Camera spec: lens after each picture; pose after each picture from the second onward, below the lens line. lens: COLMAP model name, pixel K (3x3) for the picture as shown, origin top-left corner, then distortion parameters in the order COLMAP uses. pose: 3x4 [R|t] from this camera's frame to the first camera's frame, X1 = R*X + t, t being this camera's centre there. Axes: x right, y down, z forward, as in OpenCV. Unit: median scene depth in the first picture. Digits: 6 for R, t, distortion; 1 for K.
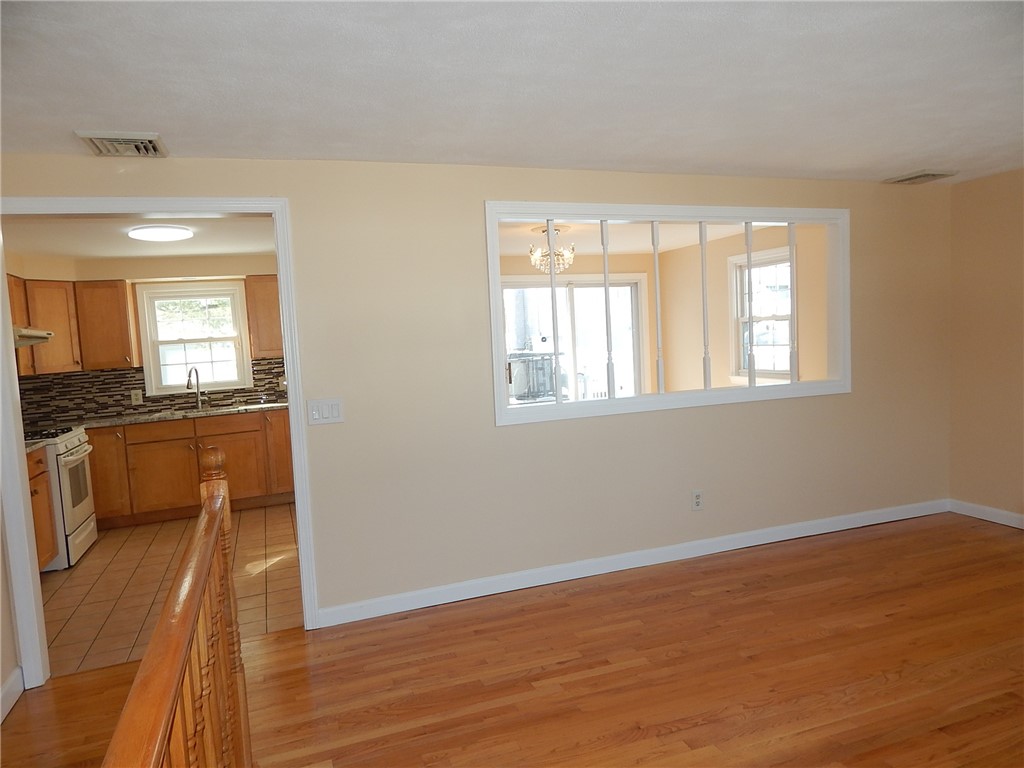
lens RADIAL K [[688.2, 0, 517.9], [0, 688.2, 379.0], [0, 0, 1]] dist [0.027867, -0.009459]
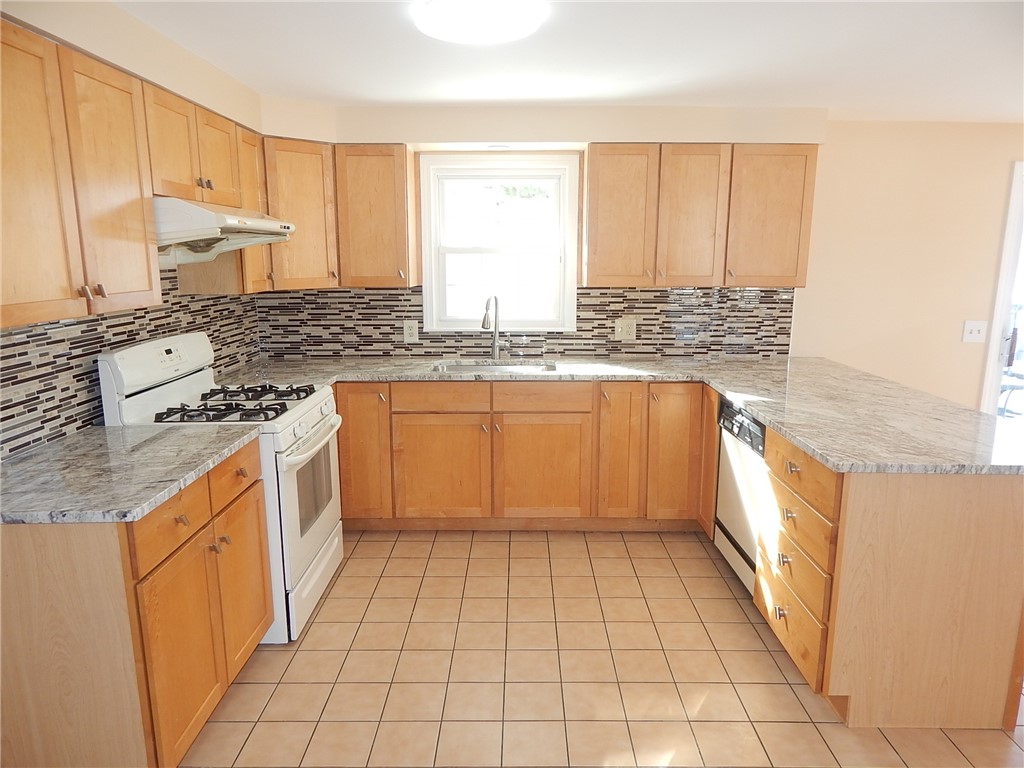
lens RADIAL K [[688.2, 0, 533.6], [0, 688.2, 376.4], [0, 0, 1]] dist [0.027867, -0.009459]
pose [[0.942306, 0.123322, -0.311209, -0.235278], [-0.084194, 0.987094, 0.136221, -0.031597], [0.323992, -0.102160, 0.940528, 0.425743]]
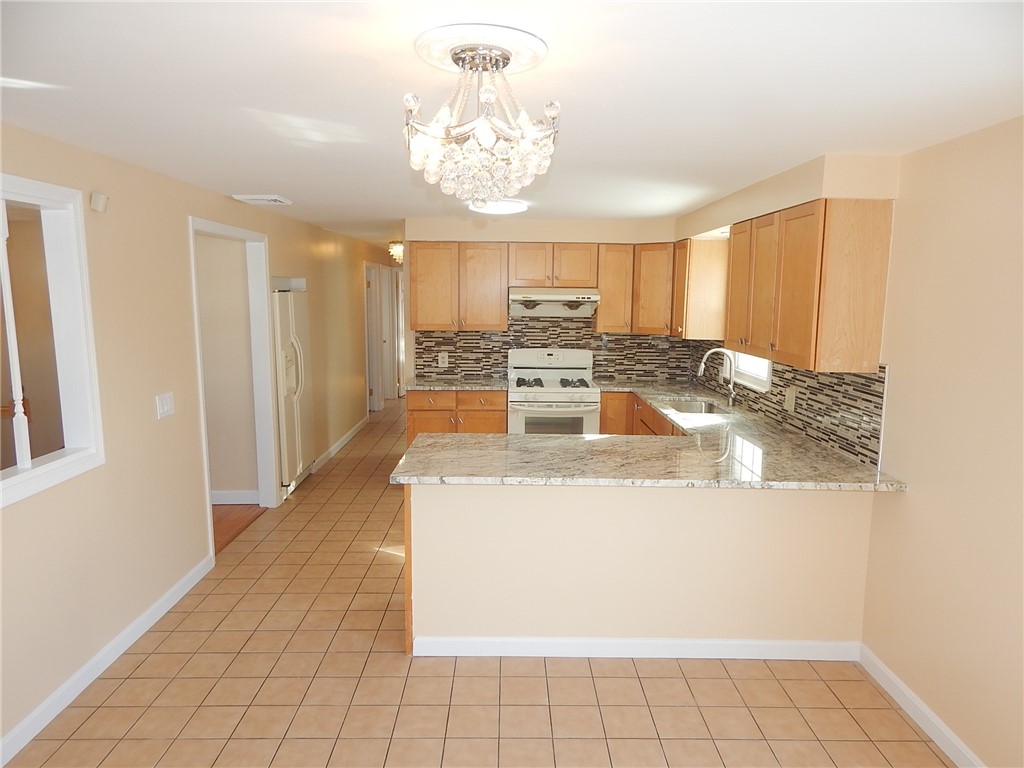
lens RADIAL K [[688.2, 0, 520.4], [0, 688.2, 379.6], [0, 0, 1]] dist [0.027867, -0.009459]
pose [[-0.321385, 0.182226, -0.929250, 0.321388], [-0.055192, 0.976037, 0.210490, -0.134067], [0.945339, 0.118936, -0.303626, 1.037883]]
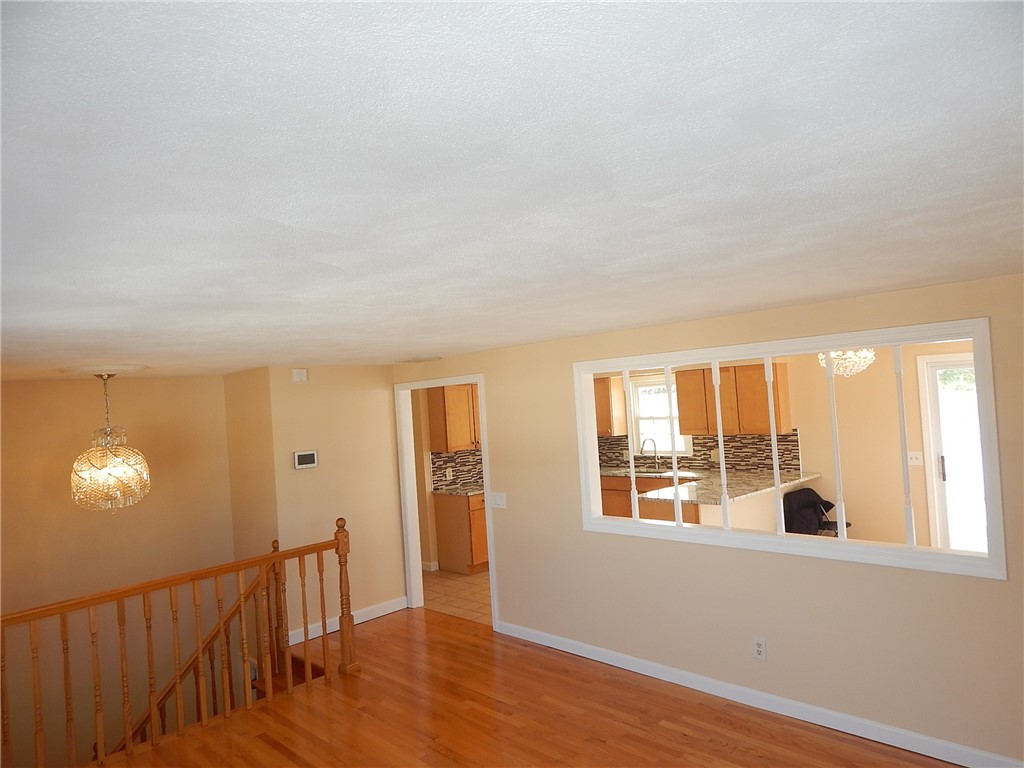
lens RADIAL K [[688.2, 0, 515.9], [0, 688.2, 384.6], [0, 0, 1]] dist [0.027867, -0.009459]
pose [[0.433084, 0.014396, -0.901239, 0.642239], [-0.025812, 0.999660, 0.003565, -0.121892], [0.900984, 0.021718, 0.433308, 0.180076]]
